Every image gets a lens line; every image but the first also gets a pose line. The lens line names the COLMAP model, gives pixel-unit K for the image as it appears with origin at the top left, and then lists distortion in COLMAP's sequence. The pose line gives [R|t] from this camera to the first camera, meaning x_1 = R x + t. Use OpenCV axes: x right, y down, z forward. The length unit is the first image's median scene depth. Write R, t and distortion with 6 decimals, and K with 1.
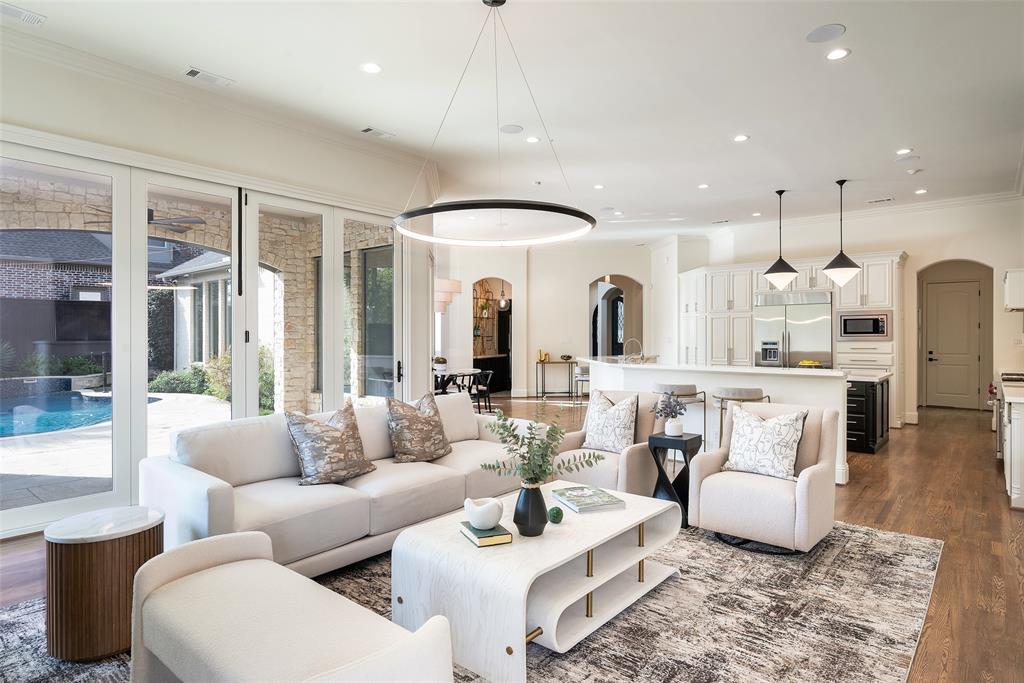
lens RADIAL K [[563.2, 0, 508.1], [0, 563.2, 342.1], [0, 0, 1]] dist [-0.001805, -0.000681]
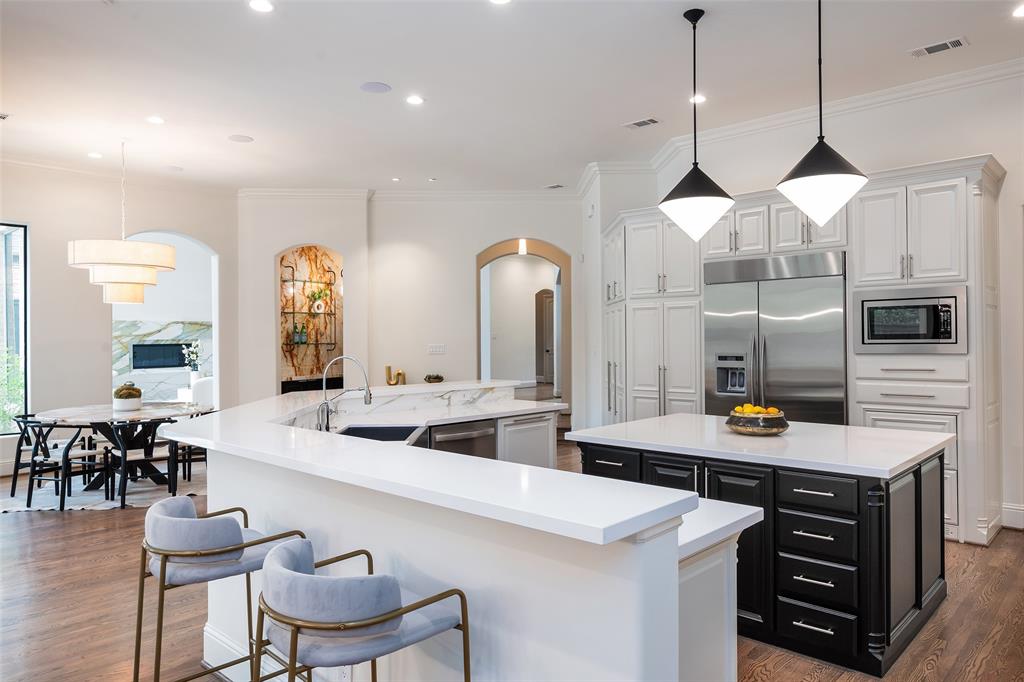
lens RADIAL K [[677.1, 0, 513.4], [0, 677.1, 346.3], [0, 0, 1]] dist [-0.023291, -0.000453]
pose [[0.998549, -0.003450, -0.053739, 0.332354], [0.003429, 0.999994, -0.000489, -0.009089], [0.053740, 0.000304, 0.998555, 0.423922]]
